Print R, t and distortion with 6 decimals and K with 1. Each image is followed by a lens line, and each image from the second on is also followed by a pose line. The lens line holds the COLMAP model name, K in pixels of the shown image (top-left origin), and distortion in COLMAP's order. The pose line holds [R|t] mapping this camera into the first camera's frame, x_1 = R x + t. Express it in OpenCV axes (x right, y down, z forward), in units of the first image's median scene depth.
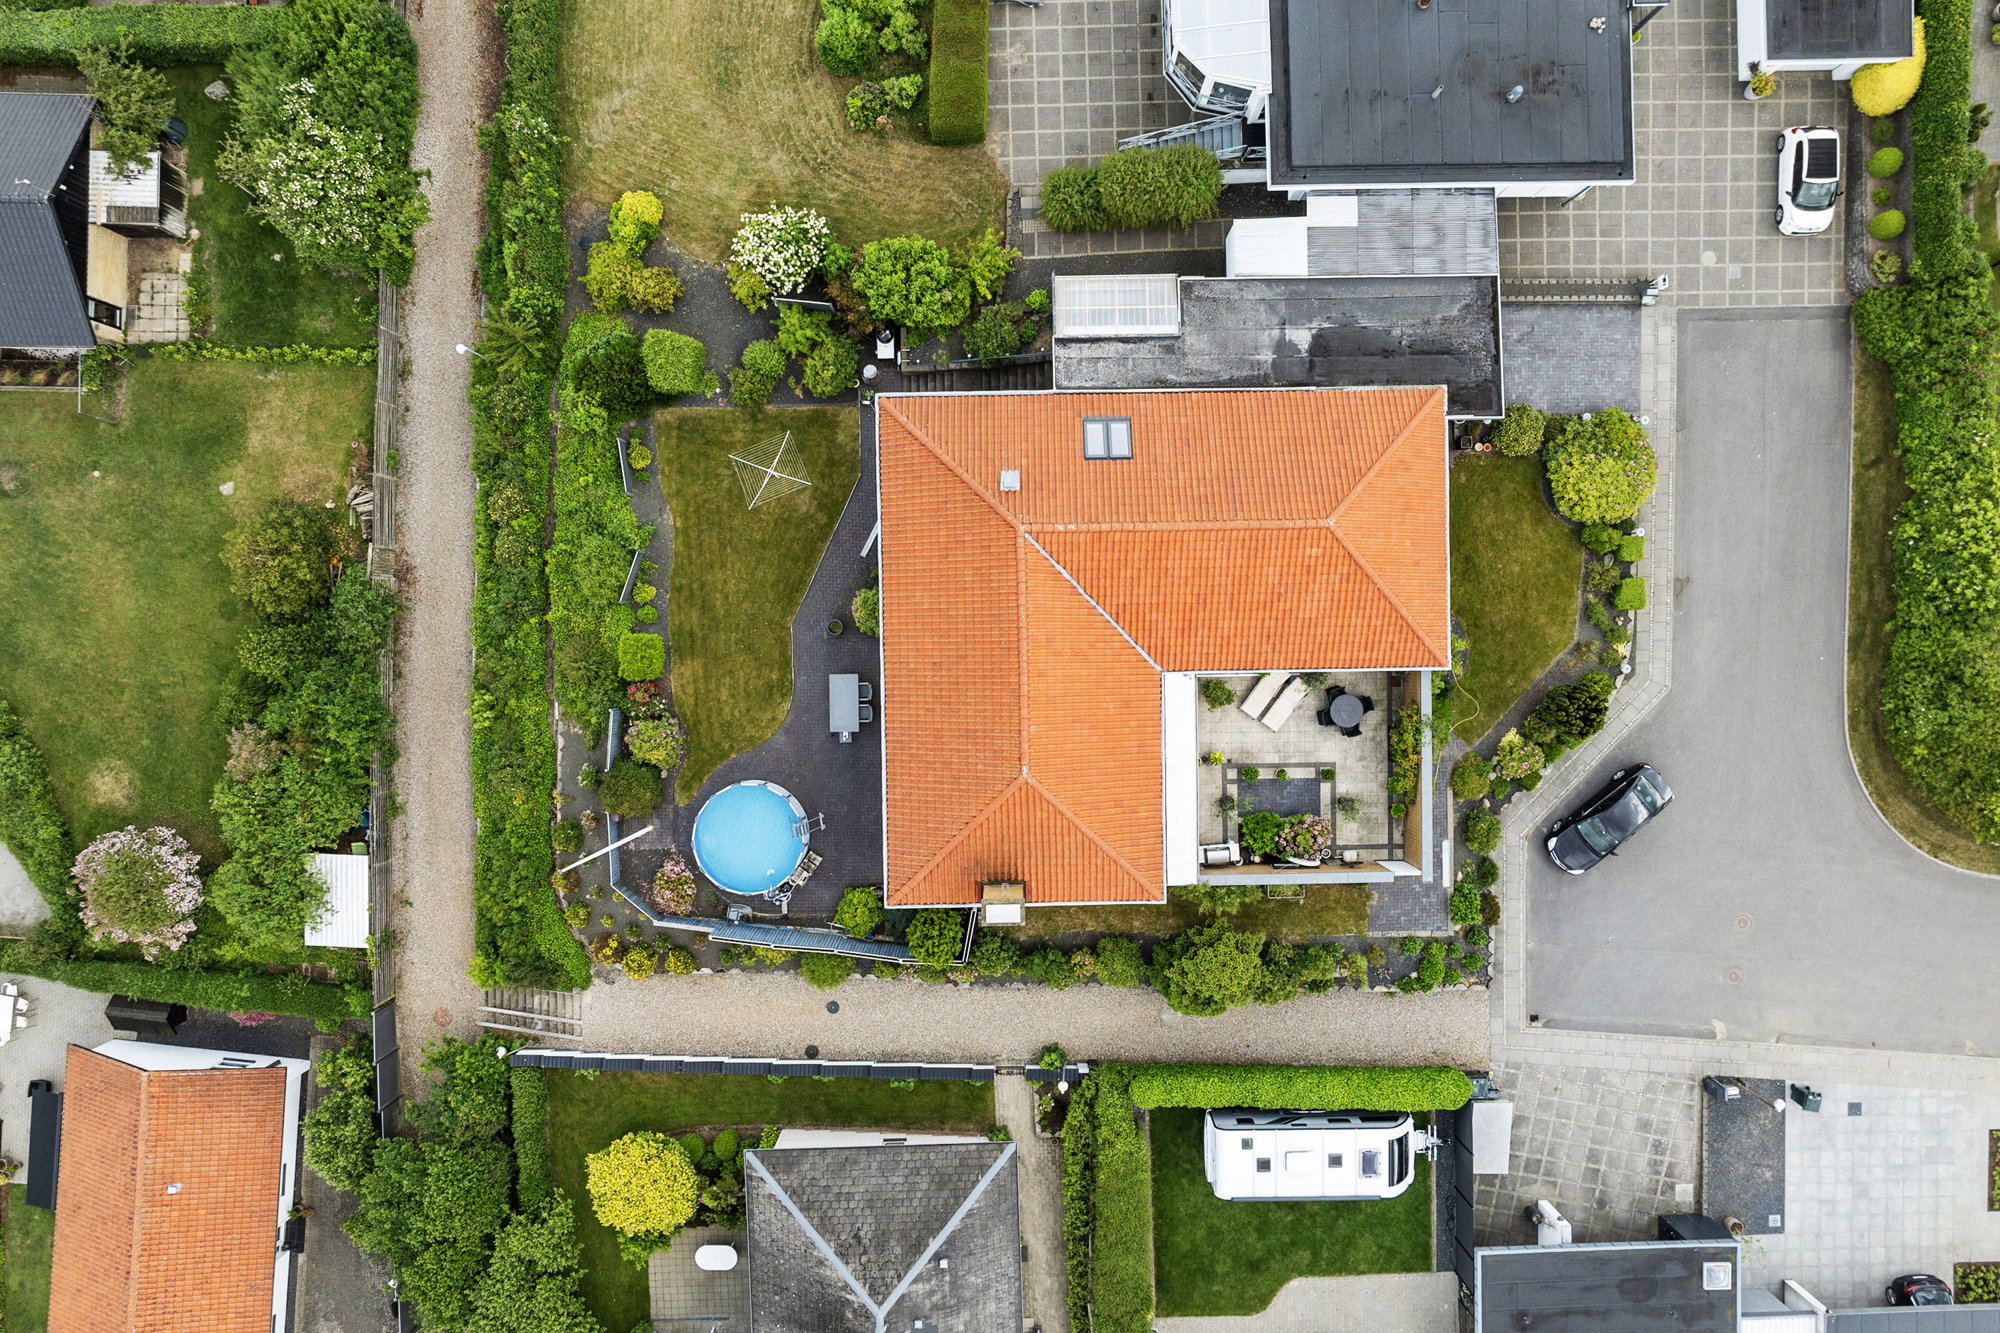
lens RADIAL K [[1380.9, 0, 1003.0], [0, 1380.9, 676.6], [0, 0, 1]] dist [-0.027823, -0.005674]
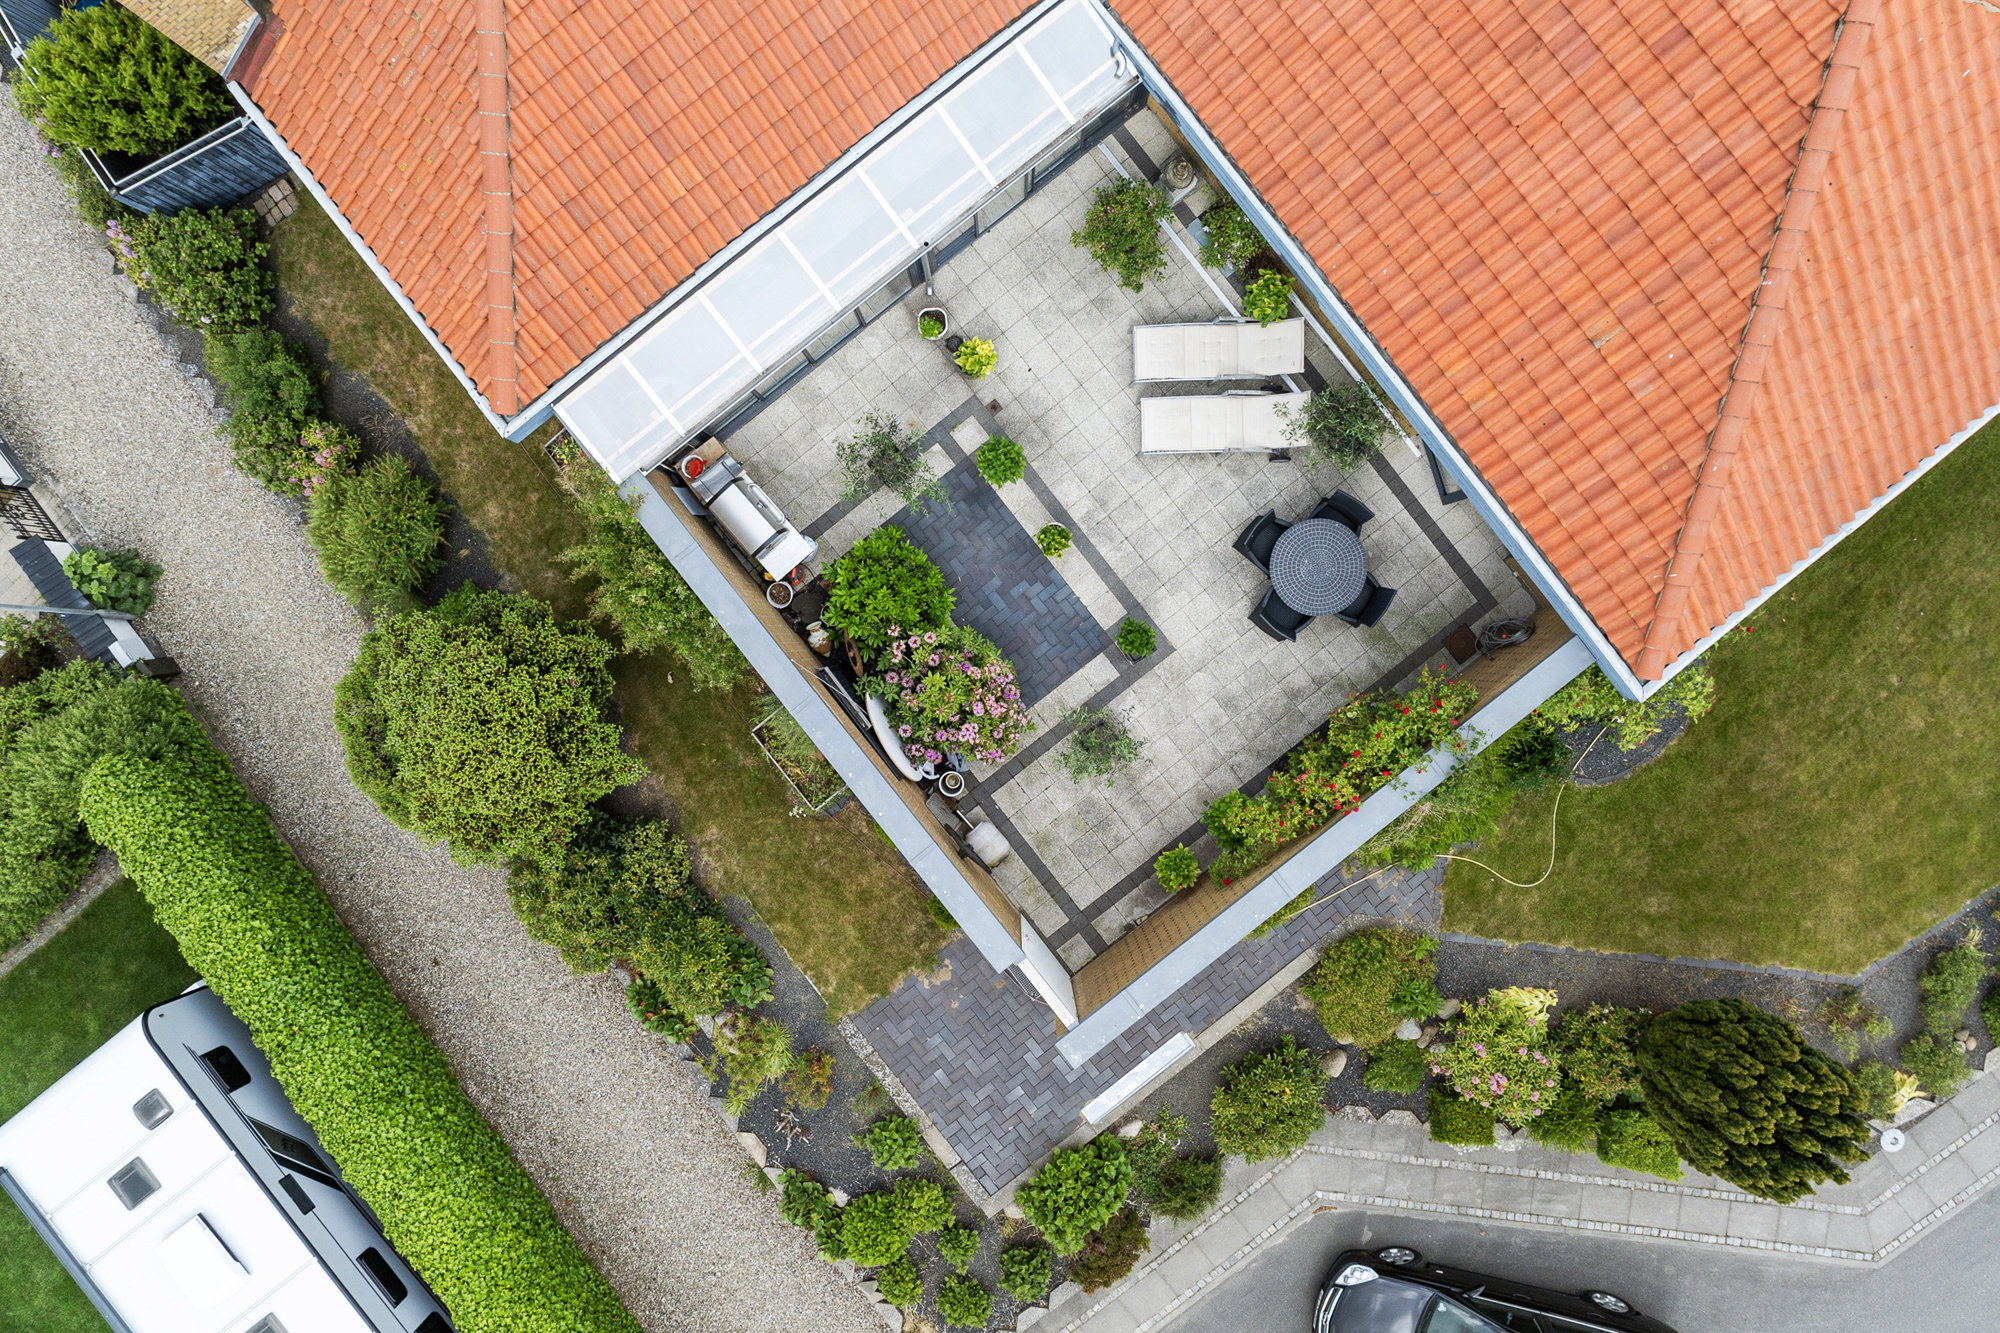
lens RADIAL K [[1380.9, 0, 1004.8], [0, 1380.9, 657.2], [0, 0, 1]] dist [-0.027823, -0.005674]
pose [[0.606721, 0.794848, 0.010264, 0.212994], [-0.794733, 0.606808, -0.013552, 0.102737], [-0.017000, 0.000066, 0.999855, 0.650414]]
